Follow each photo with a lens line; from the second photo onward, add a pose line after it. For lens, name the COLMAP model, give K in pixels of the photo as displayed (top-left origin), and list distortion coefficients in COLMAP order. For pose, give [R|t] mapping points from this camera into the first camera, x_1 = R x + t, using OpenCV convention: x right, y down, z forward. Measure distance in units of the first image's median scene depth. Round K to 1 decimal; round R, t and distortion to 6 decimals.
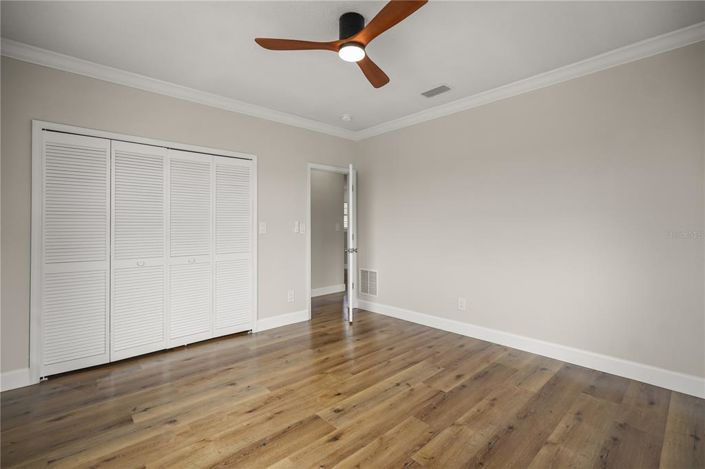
lens RADIAL K [[314.5, 0, 349.8], [0, 314.5, 228.6], [0, 0, 1]] dist [0.003353, 0.000204]
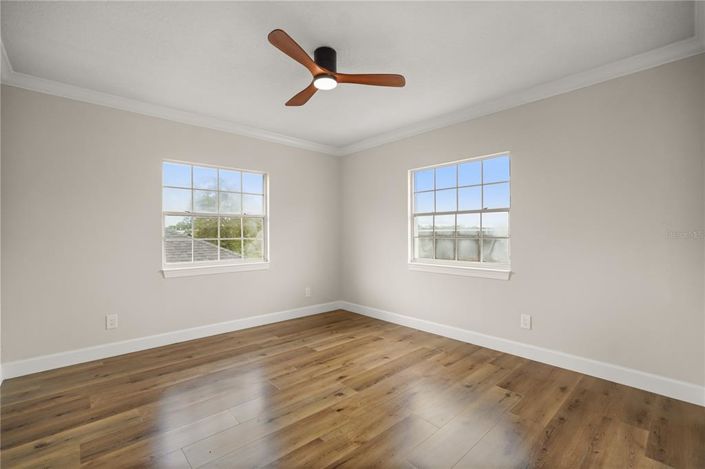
lens RADIAL K [[314.5, 0, 352.3], [0, 314.5, 234.3], [0, 0, 1]] dist [0.003353, 0.000204]
pose [[-0.999948, 0.006307, -0.007992, -0.079157], [0.006202, 0.999896, 0.013033, -0.029647], [0.008074, 0.012983, -0.999883, 2.187047]]
